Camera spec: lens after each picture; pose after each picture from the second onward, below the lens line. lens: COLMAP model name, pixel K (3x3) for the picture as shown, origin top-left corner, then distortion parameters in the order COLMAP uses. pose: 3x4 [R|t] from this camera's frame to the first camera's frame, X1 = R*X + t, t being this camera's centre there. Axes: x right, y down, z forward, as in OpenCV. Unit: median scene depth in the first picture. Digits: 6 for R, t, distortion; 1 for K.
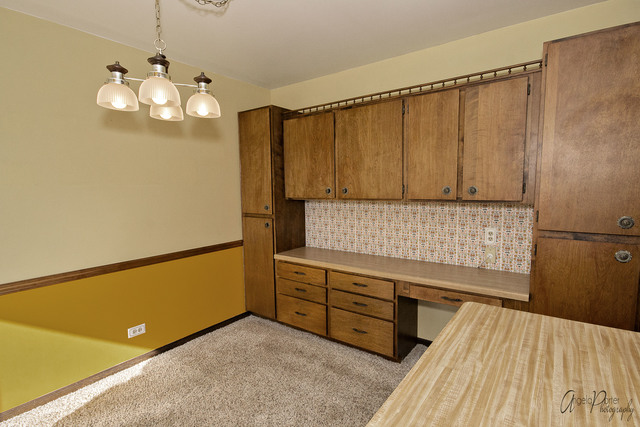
lens RADIAL K [[322.8, 0, 320.8], [0, 322.8, 217.7], [0, 0, 1]] dist [0.001825, -0.000036]
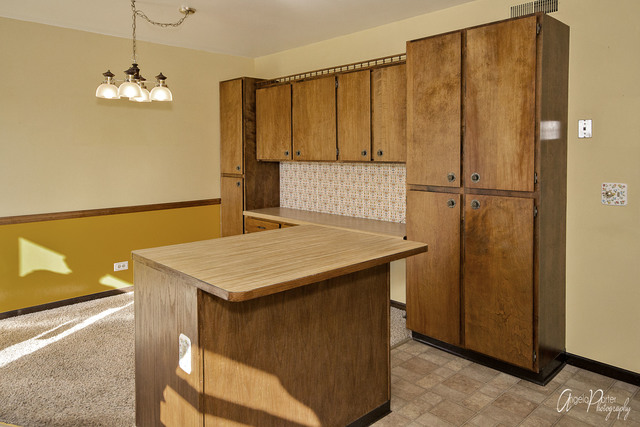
lens RADIAL K [[445.6, 0, 319.1], [0, 445.6, 160.6], [0, 0, 1]] dist [0.001154, 0.000416]
pose [[0.985243, 0.011197, -0.170796, 0.395328], [-0.023396, 0.997302, -0.069584, 0.046405], [0.169556, 0.072553, 0.982846, -0.488351]]
